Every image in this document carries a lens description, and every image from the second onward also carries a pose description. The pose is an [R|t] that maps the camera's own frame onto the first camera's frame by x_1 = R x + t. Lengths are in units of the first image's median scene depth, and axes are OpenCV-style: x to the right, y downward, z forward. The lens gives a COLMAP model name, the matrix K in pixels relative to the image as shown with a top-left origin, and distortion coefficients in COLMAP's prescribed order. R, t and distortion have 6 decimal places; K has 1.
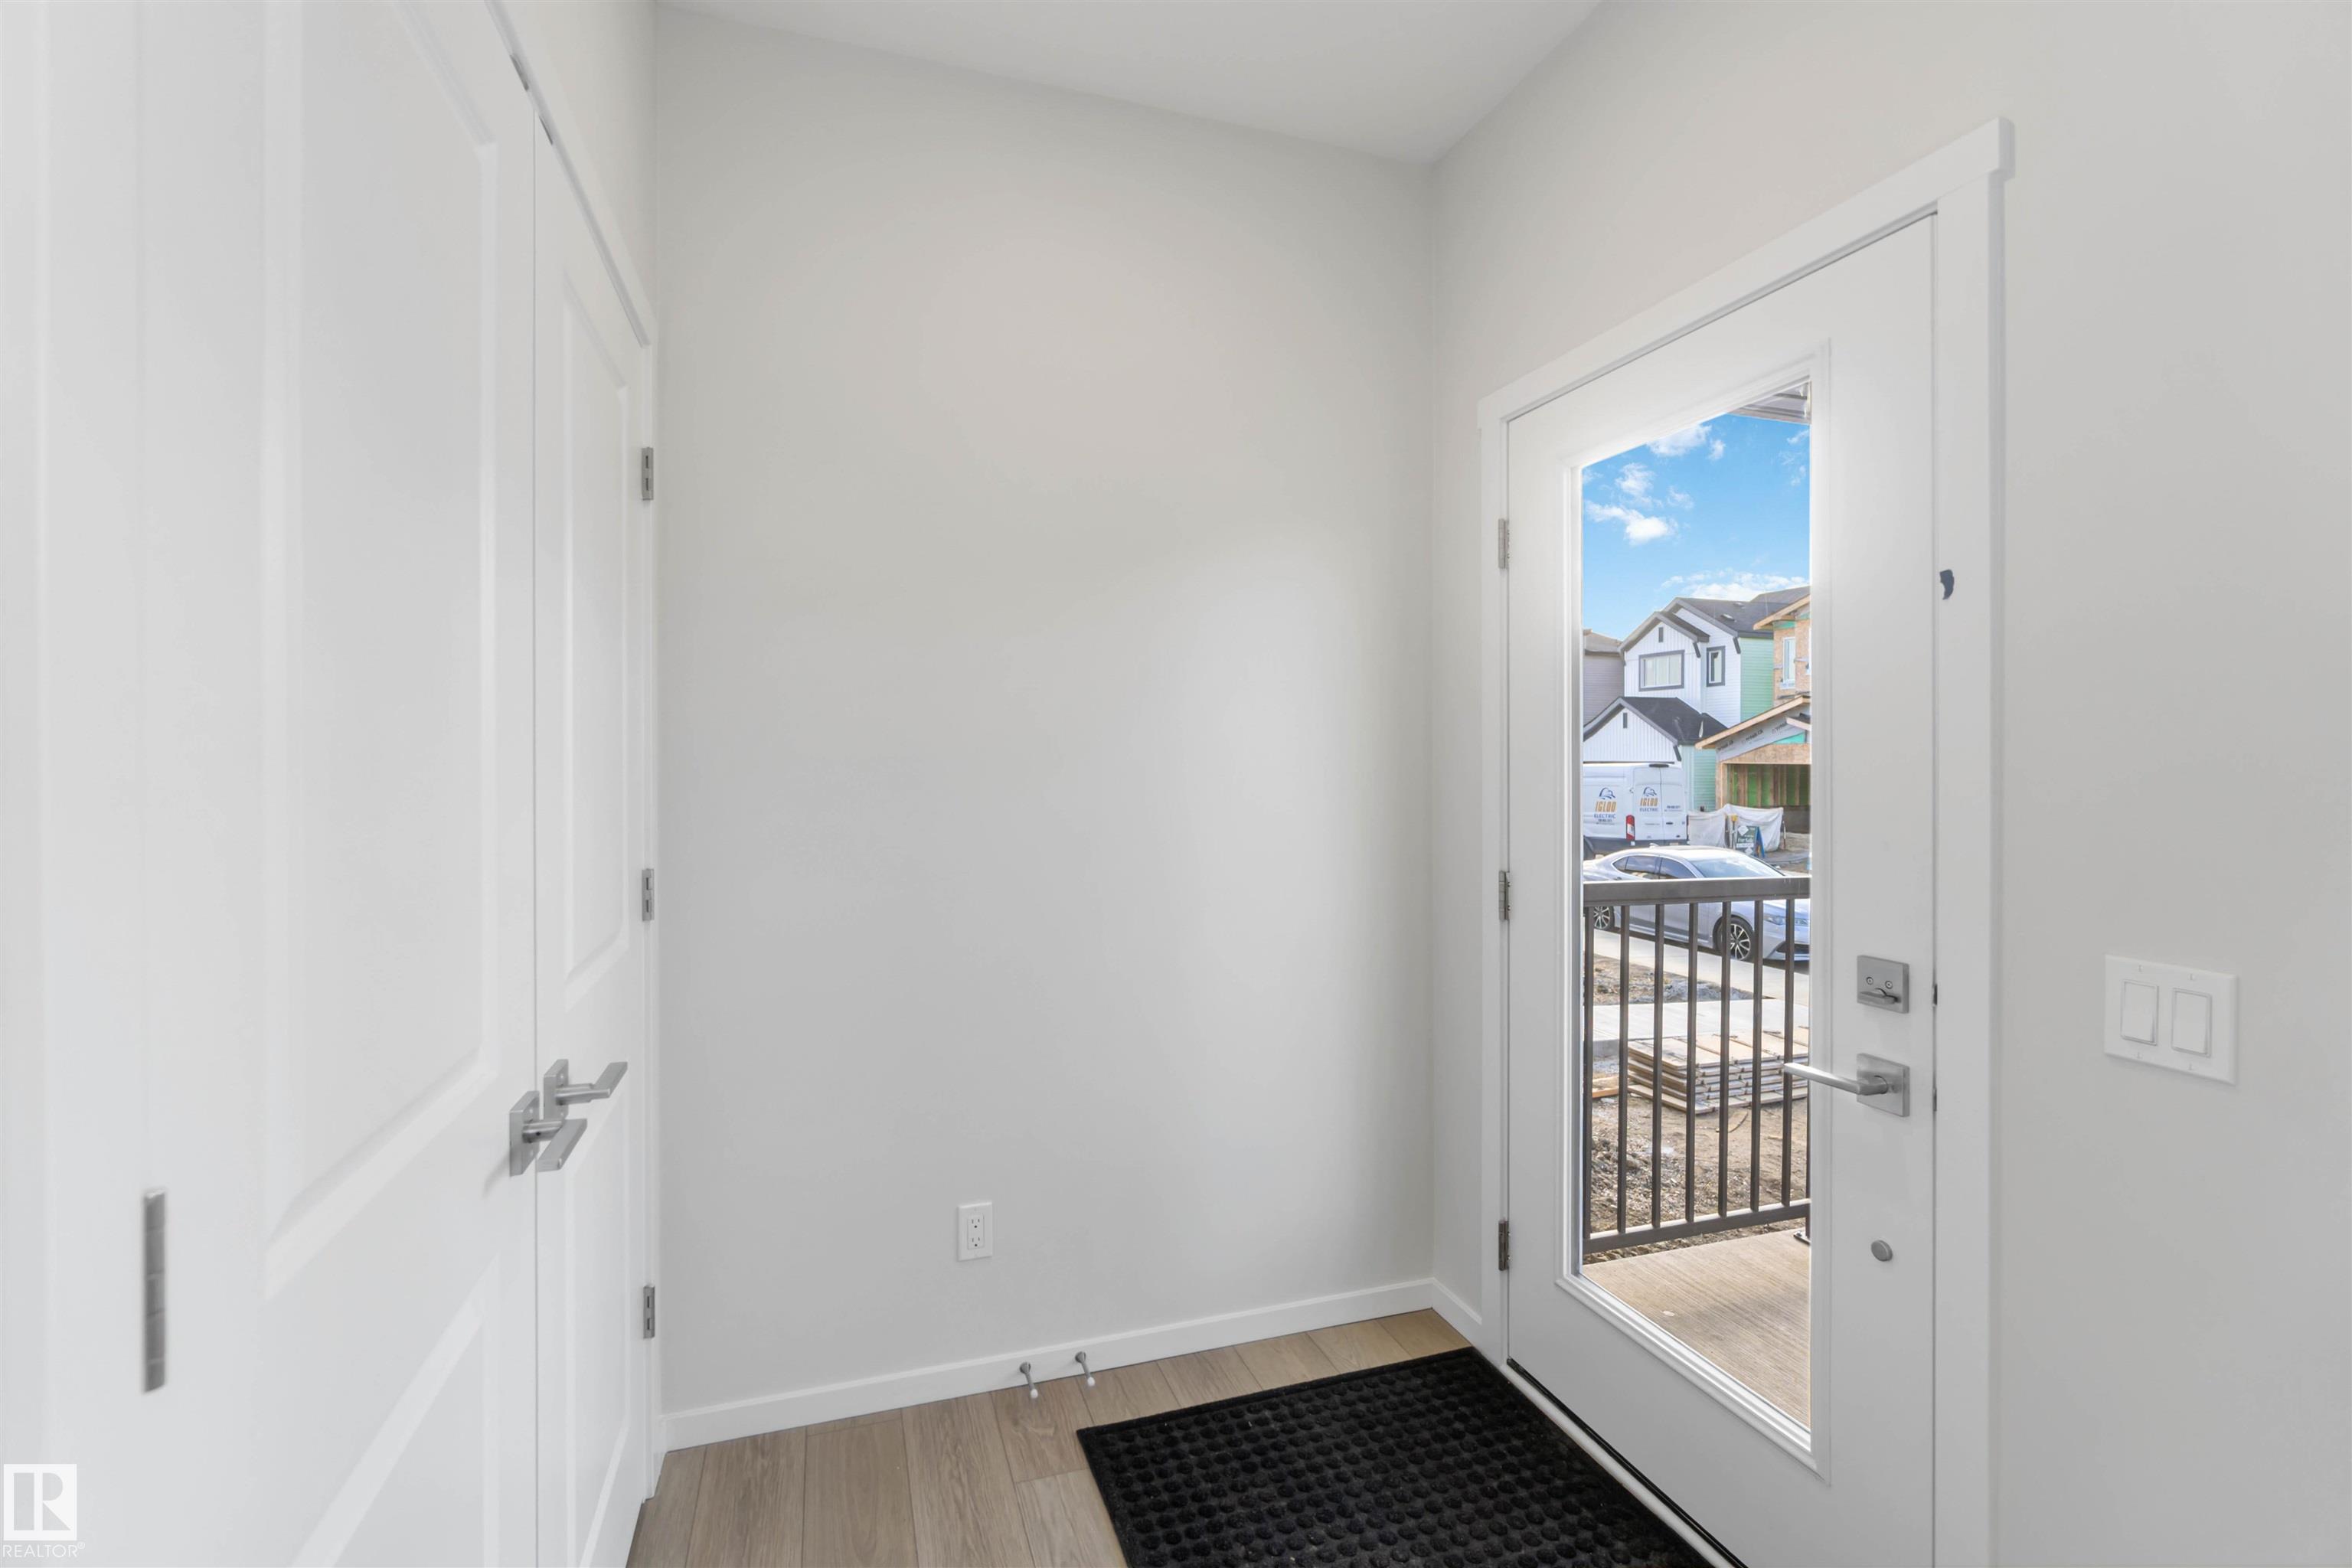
lens RADIAL K [[1035.7, 0, 1163.1], [0, 1035.7, 768.1], [0, 0, 1]] dist [-0.001917, 0.001276]
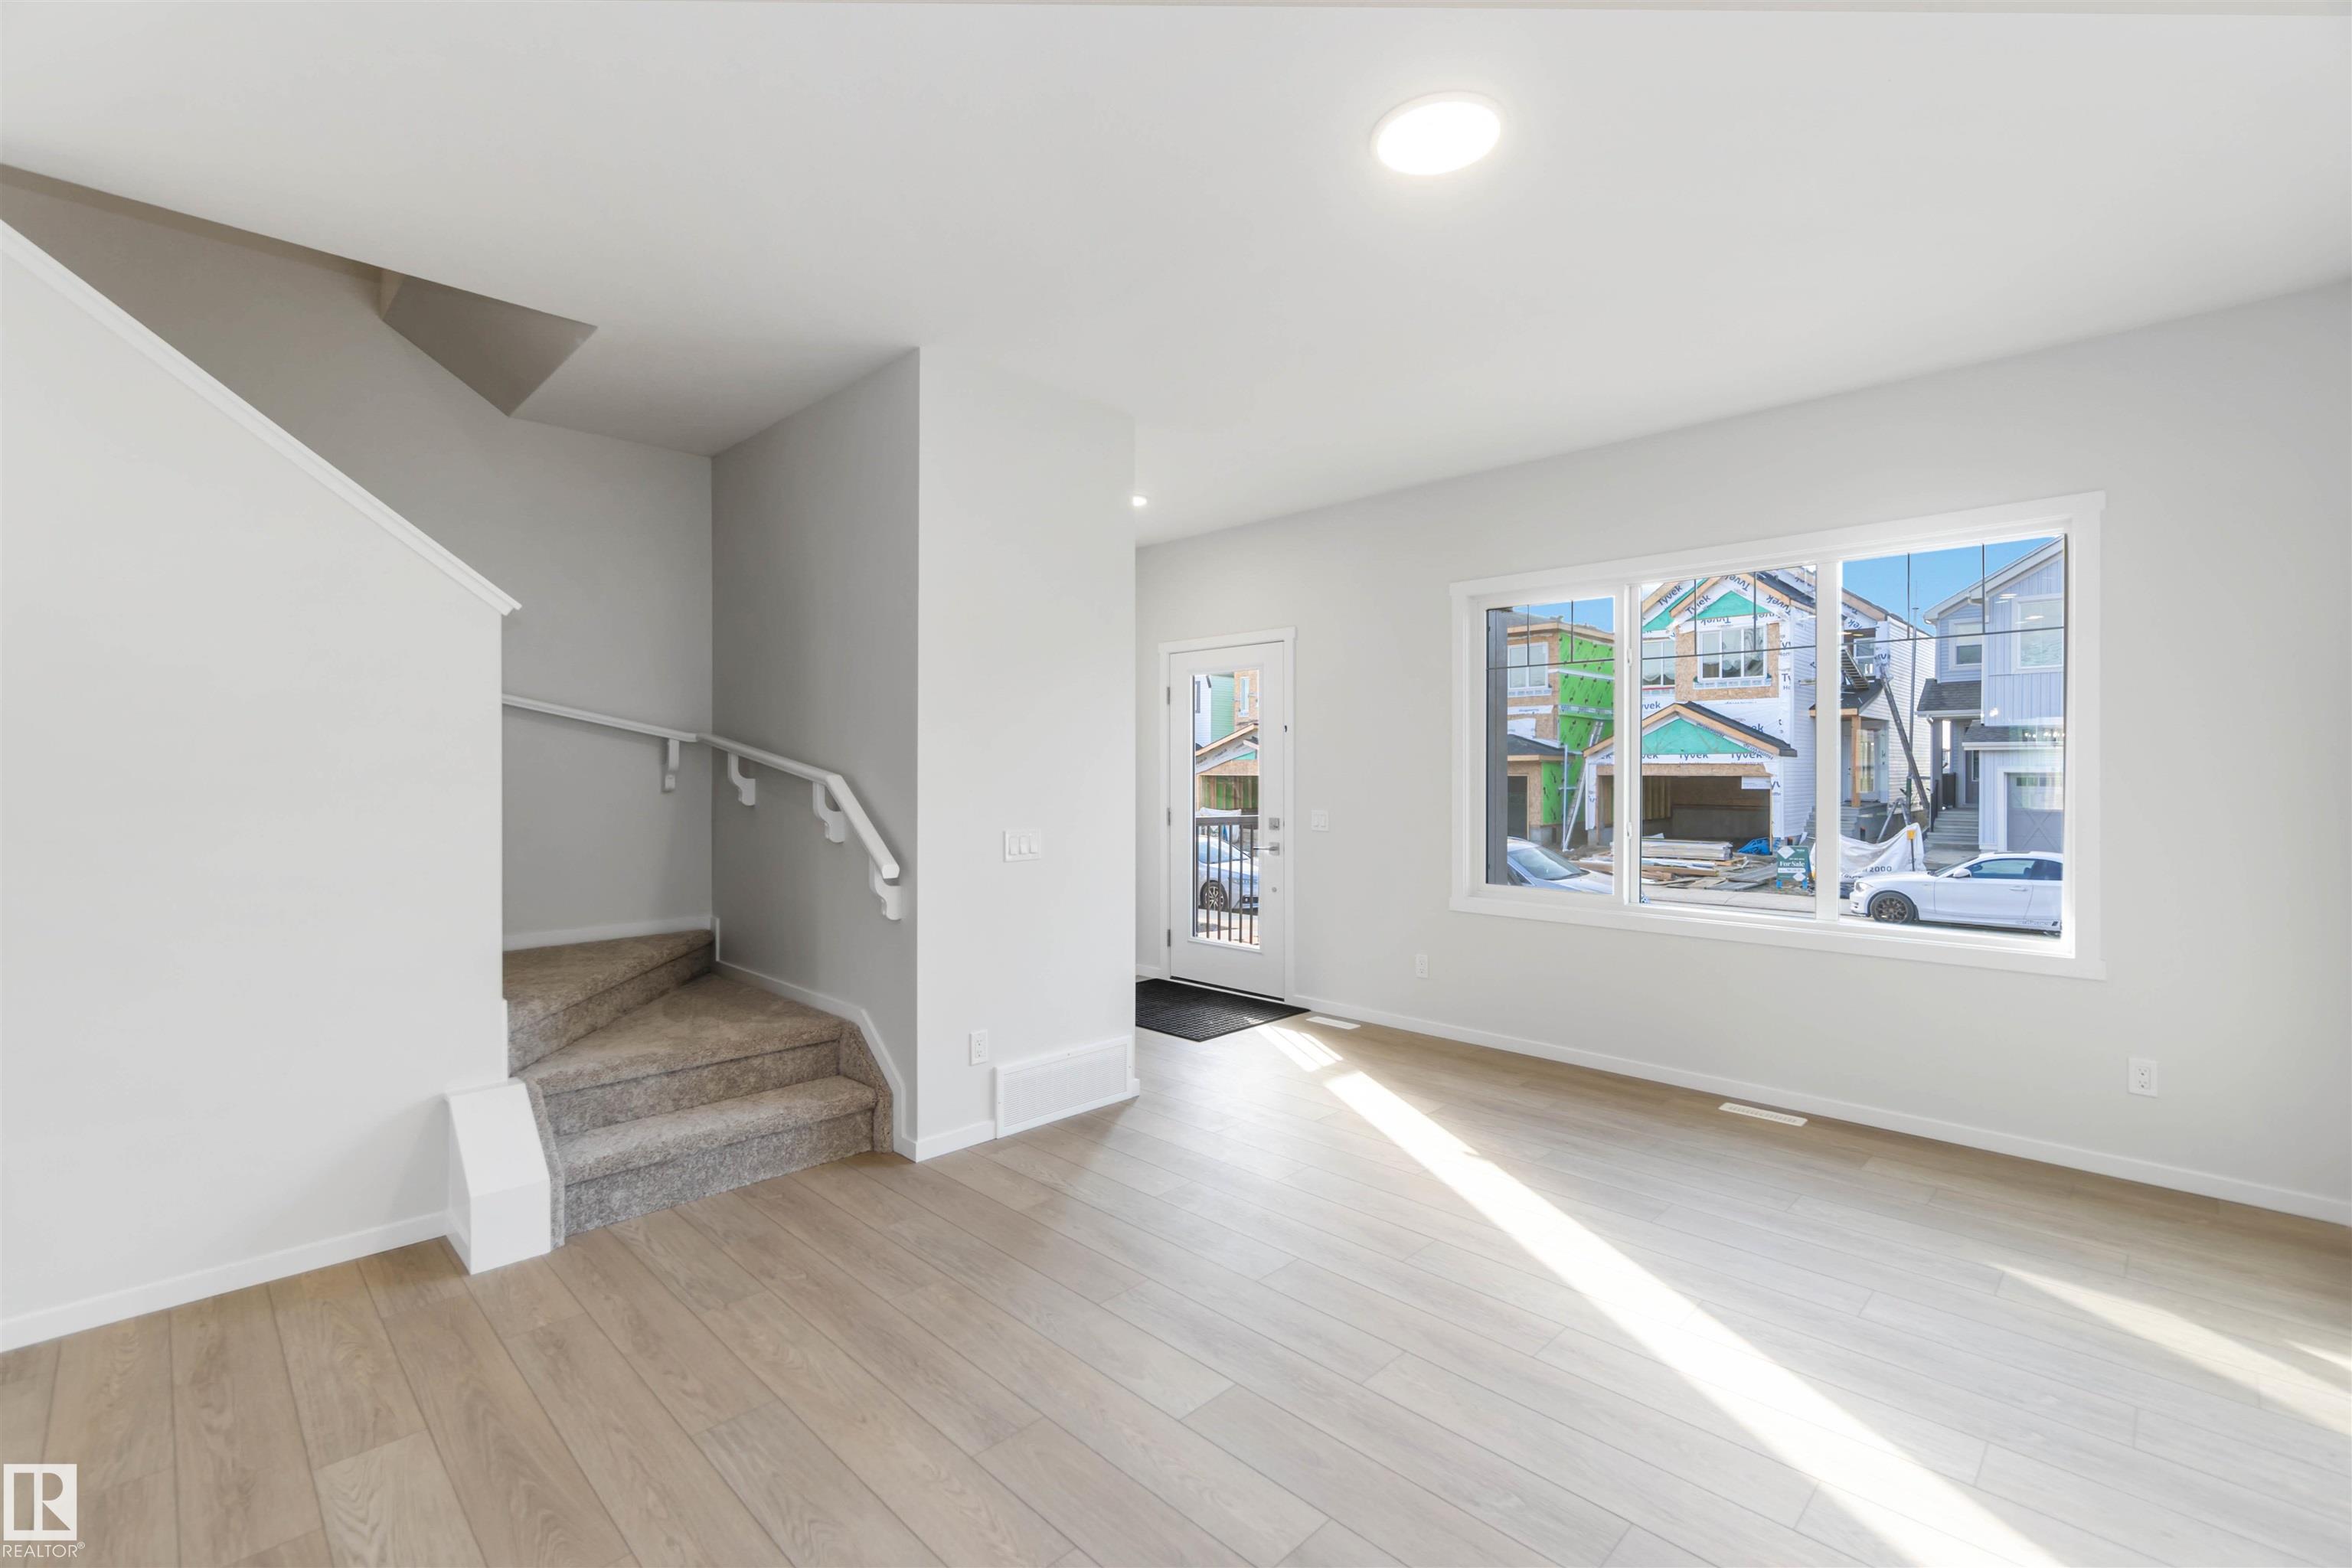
lens RADIAL K [[1035.7, 0, 1131.5], [0, 1035.7, 769.5], [0, 0, 1]] dist [-0.001917, 0.001276]
pose [[0.906190, 0.003018, 0.422859, -0.072852], [0.001424, 0.999947, -0.010188, 0.001456], [-0.422868, 0.009835, 0.906138, -0.116358]]
